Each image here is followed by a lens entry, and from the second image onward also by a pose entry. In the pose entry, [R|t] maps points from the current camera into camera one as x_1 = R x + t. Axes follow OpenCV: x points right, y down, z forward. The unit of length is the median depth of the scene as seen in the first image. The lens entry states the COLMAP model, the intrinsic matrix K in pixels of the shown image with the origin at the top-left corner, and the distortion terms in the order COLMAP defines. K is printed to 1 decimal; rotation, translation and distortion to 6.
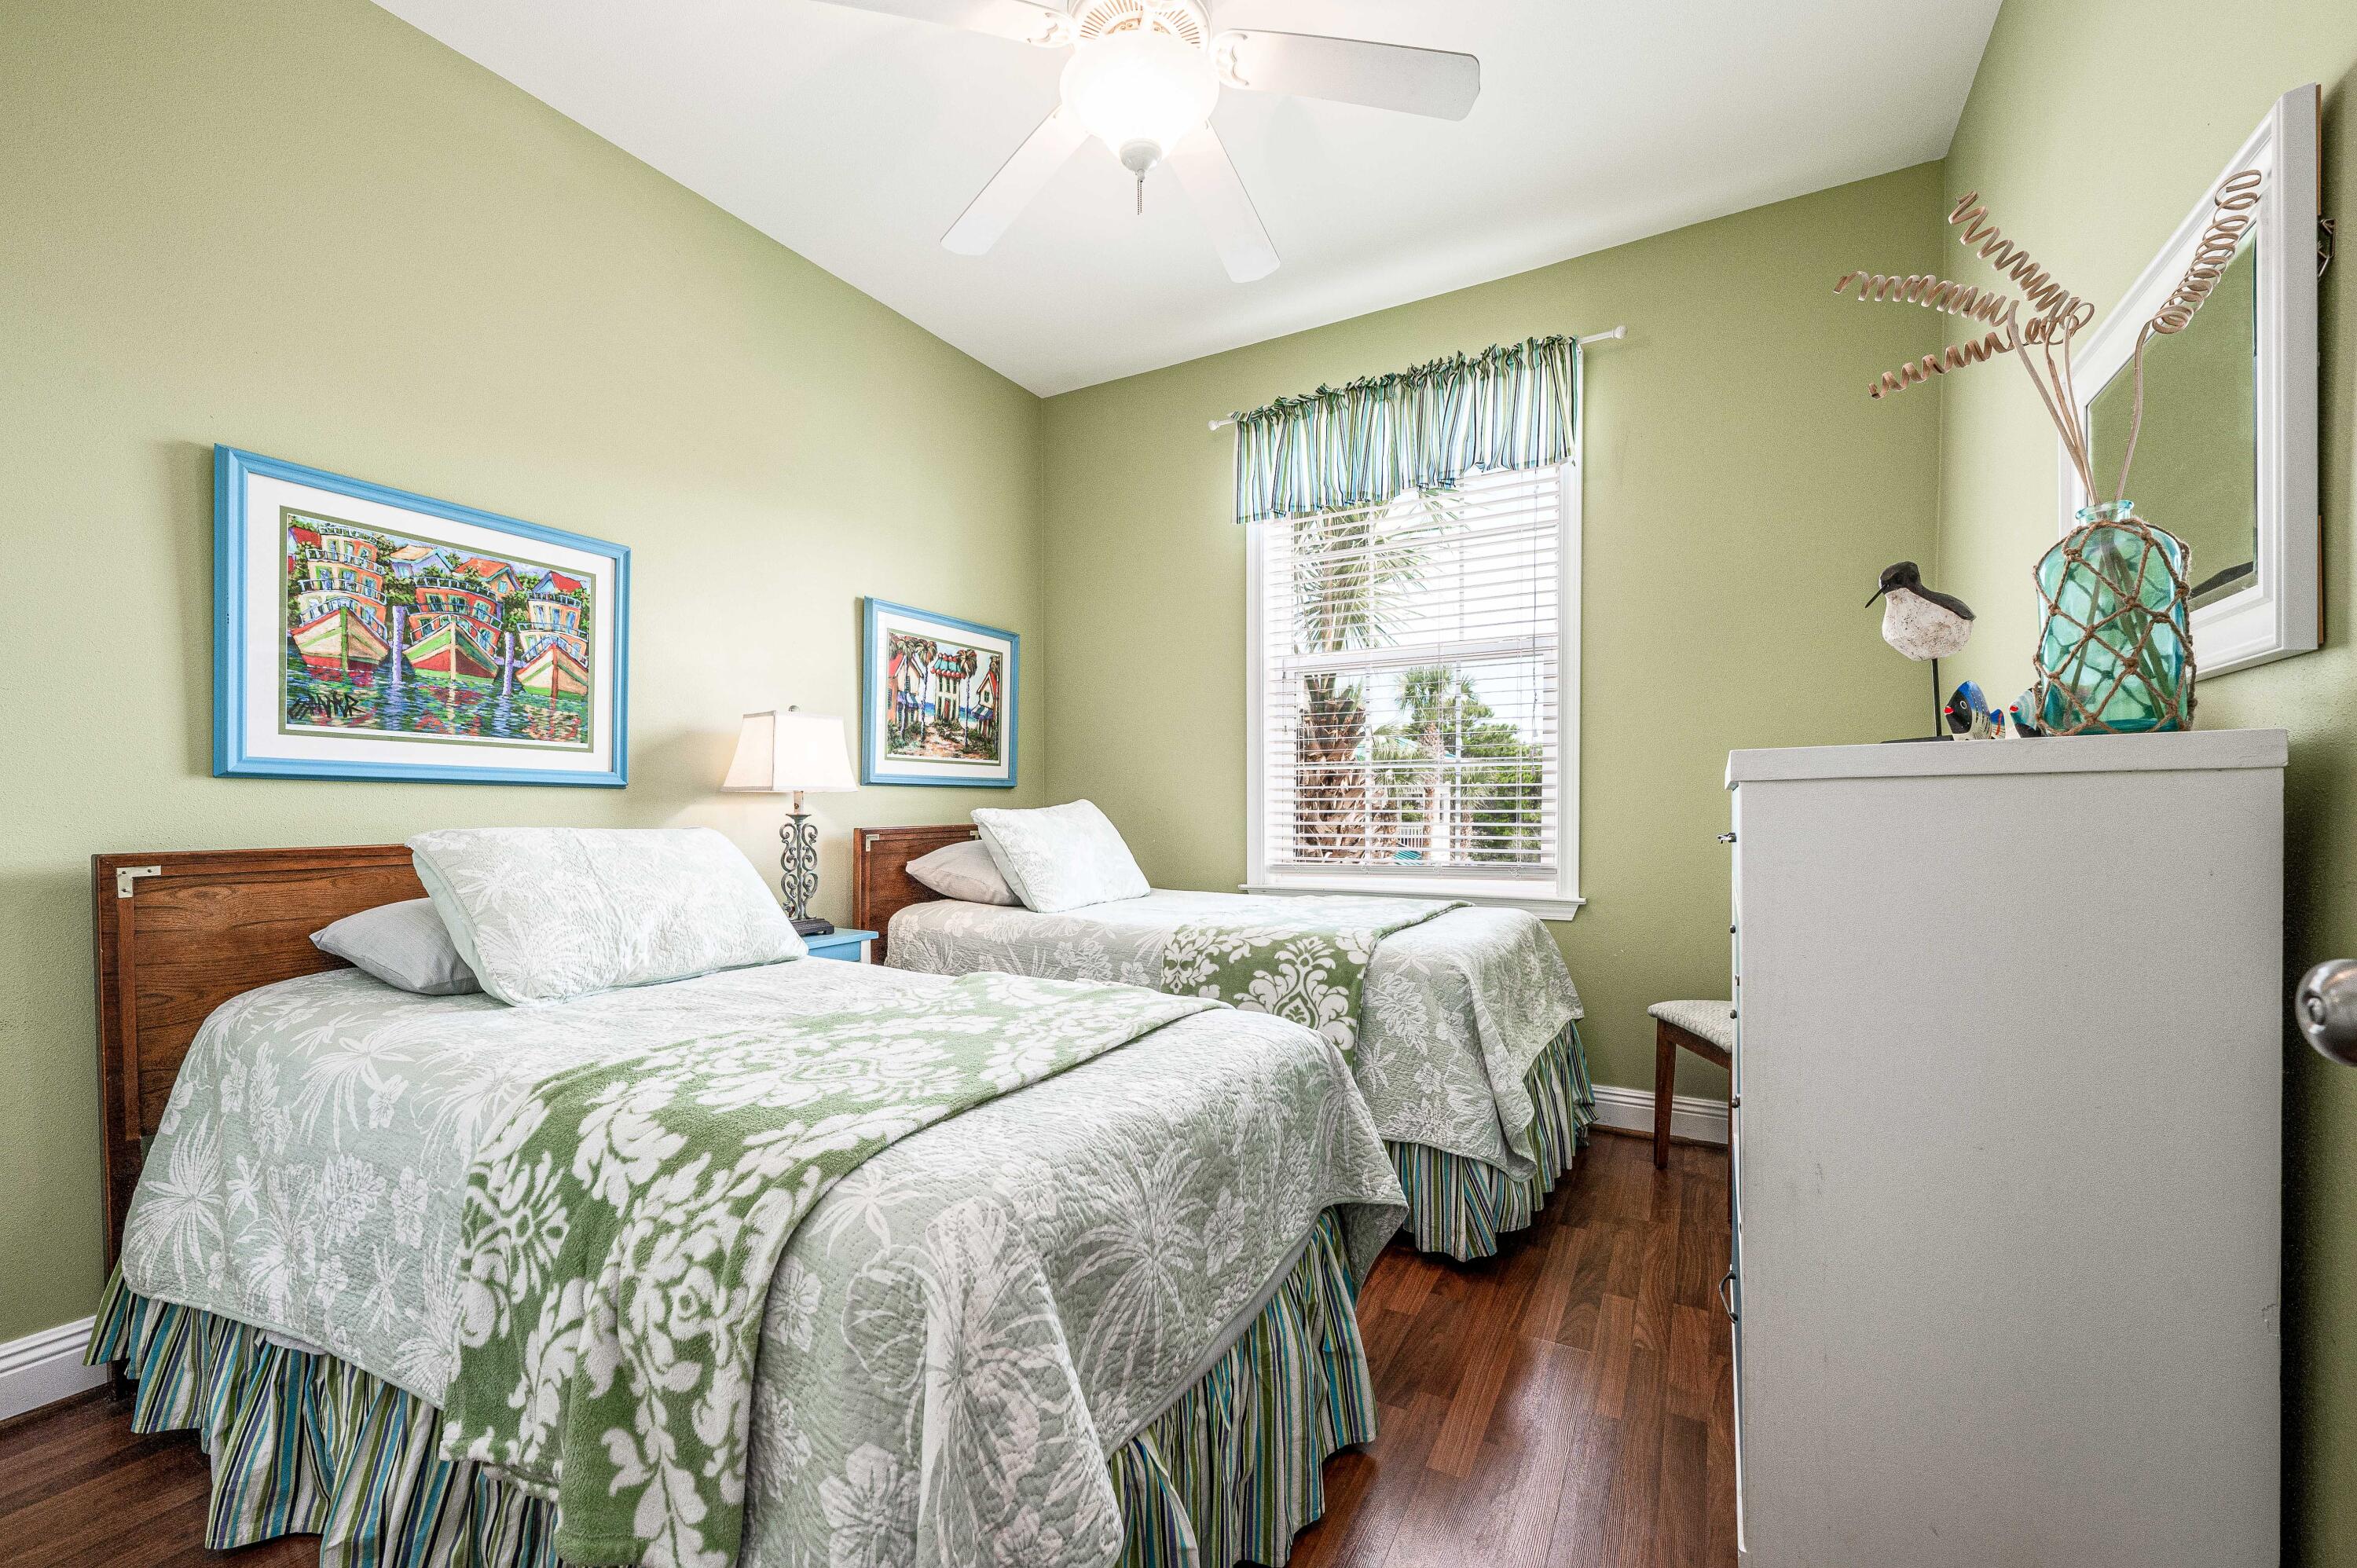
lens RADIAL K [[949.2, 0, 1173.7], [0, 949.2, 815.6], [0, 0, 1]] dist [0.003020, -0.000540]
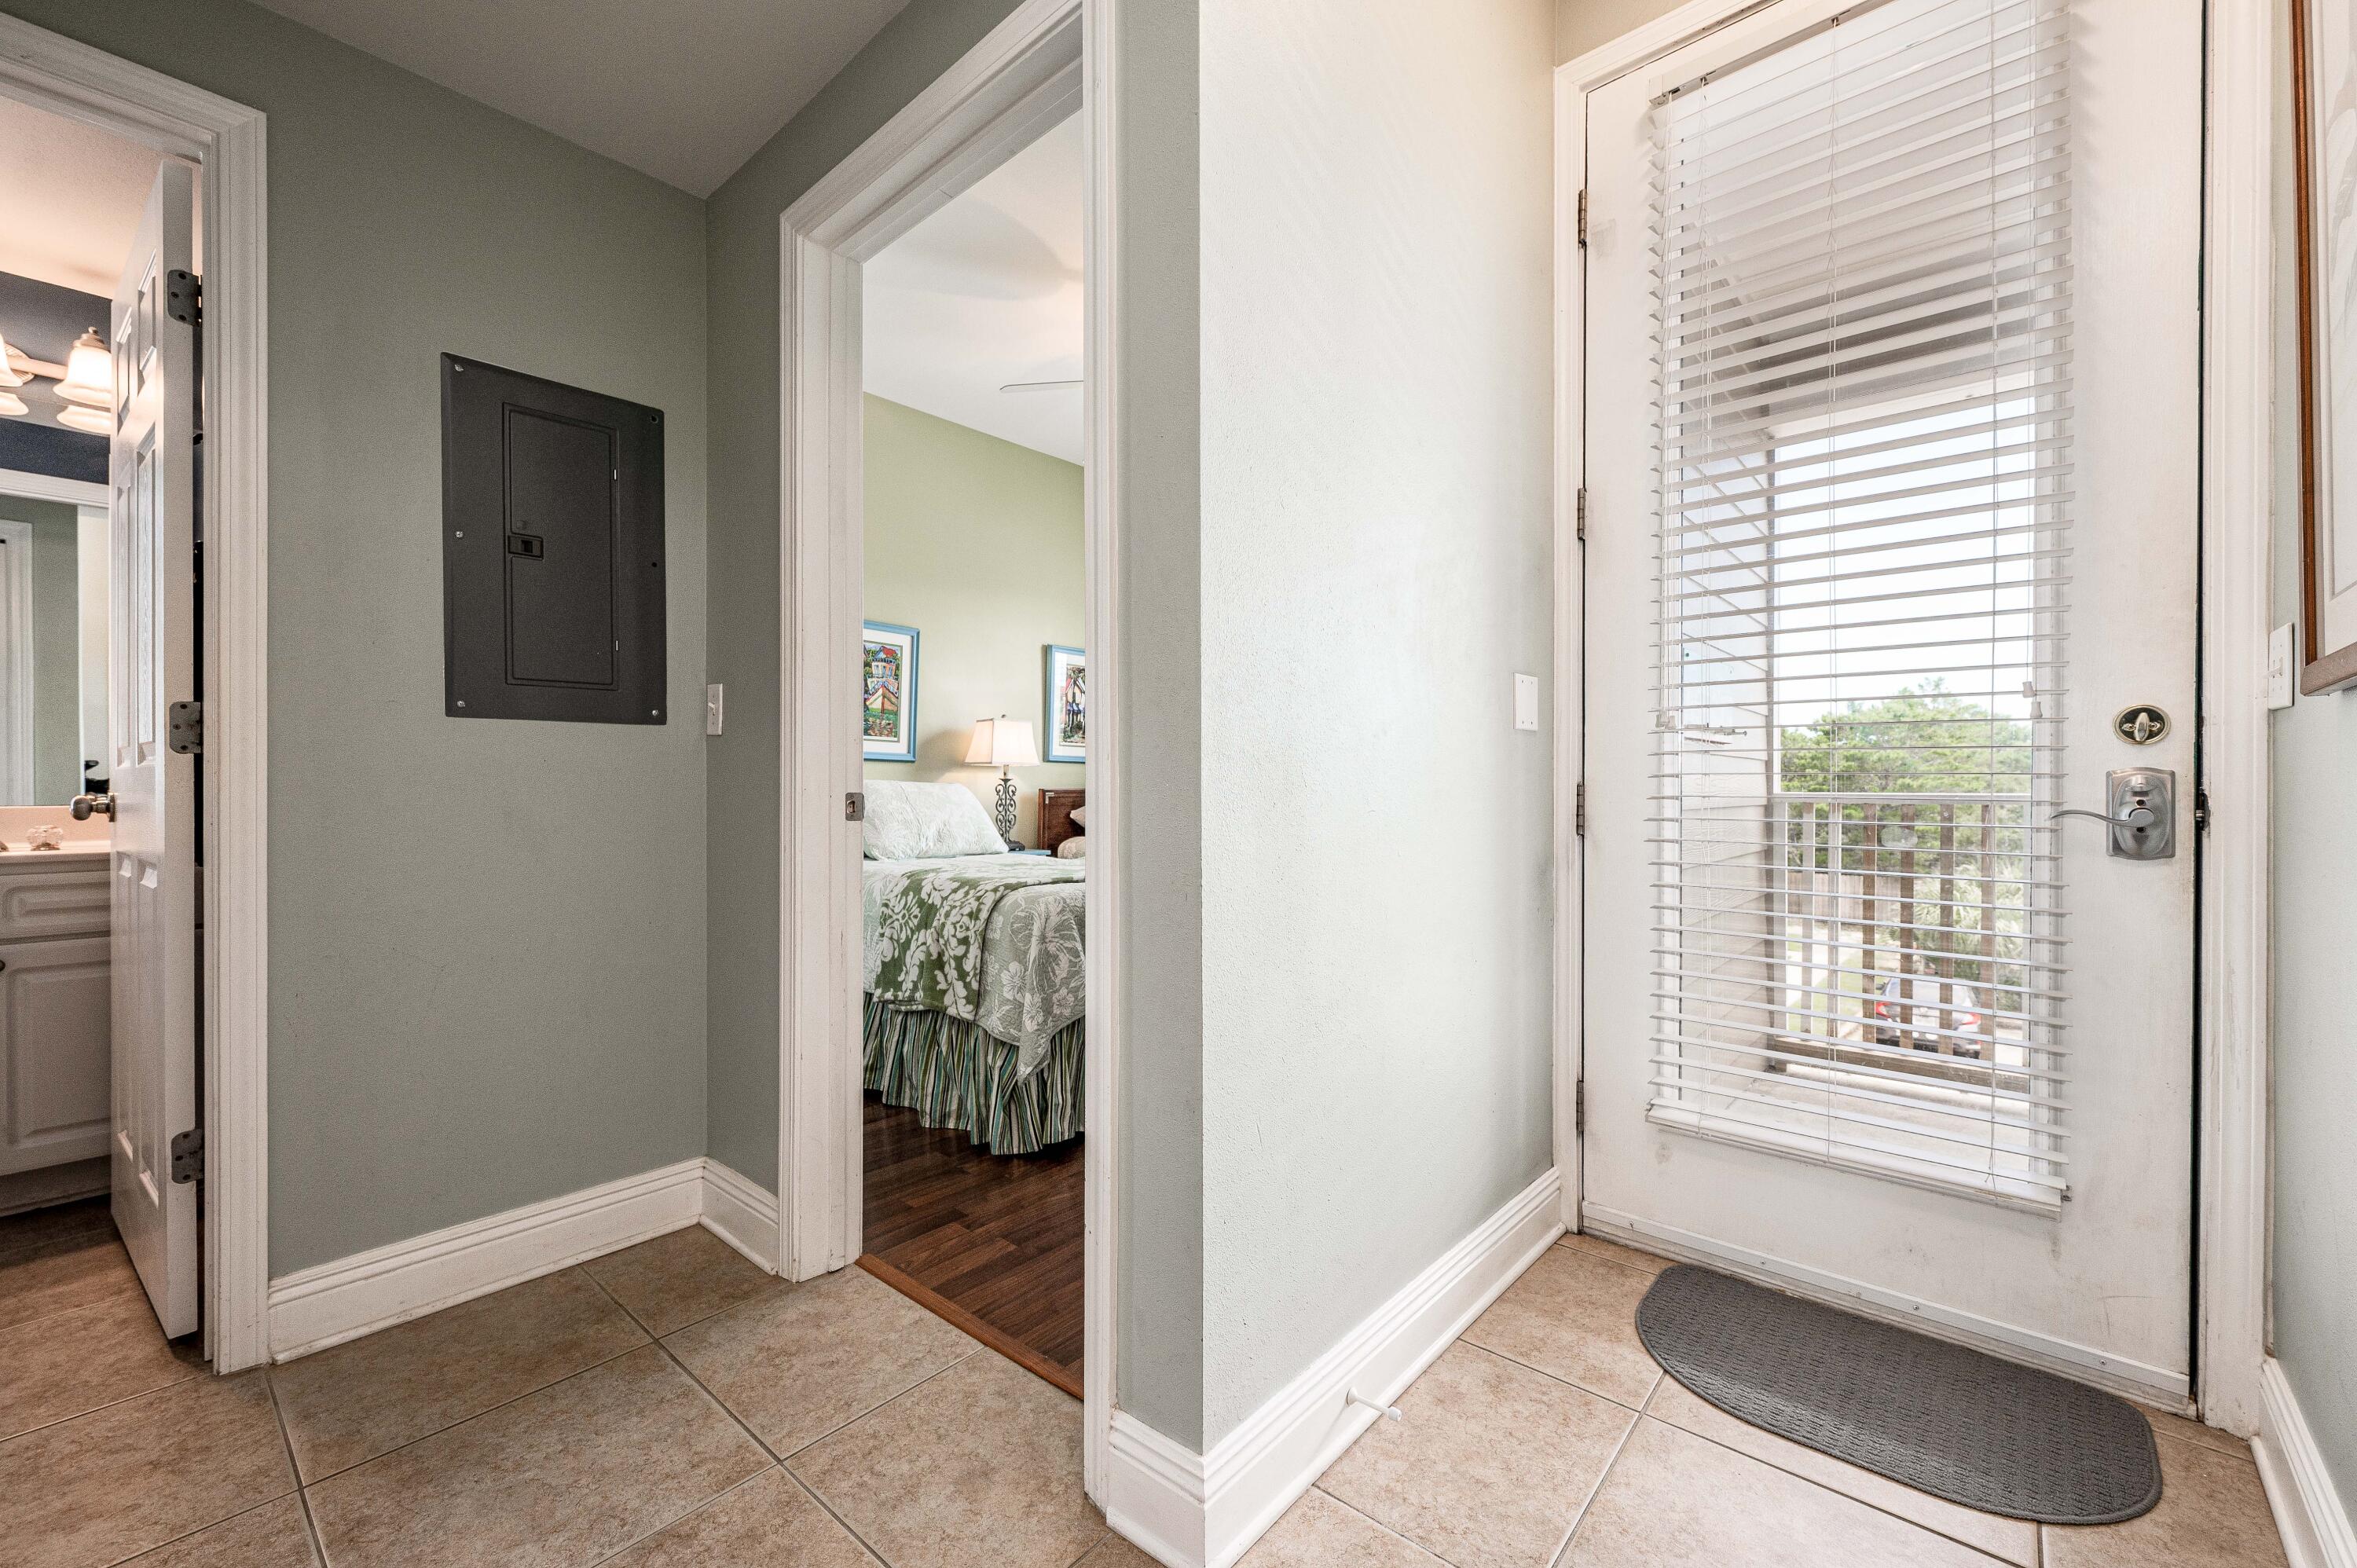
lens RADIAL K [[949.2, 0, 1179.1], [0, 949.2, 783.6], [0, 0, 1]] dist [0.003020, -0.000540]
pose [[0.978761, 0.007446, -0.204868, 0.680877], [-0.011166, 0.999793, -0.017011, 0.087333], [0.204699, 0.018937, 0.978642, -1.590356]]
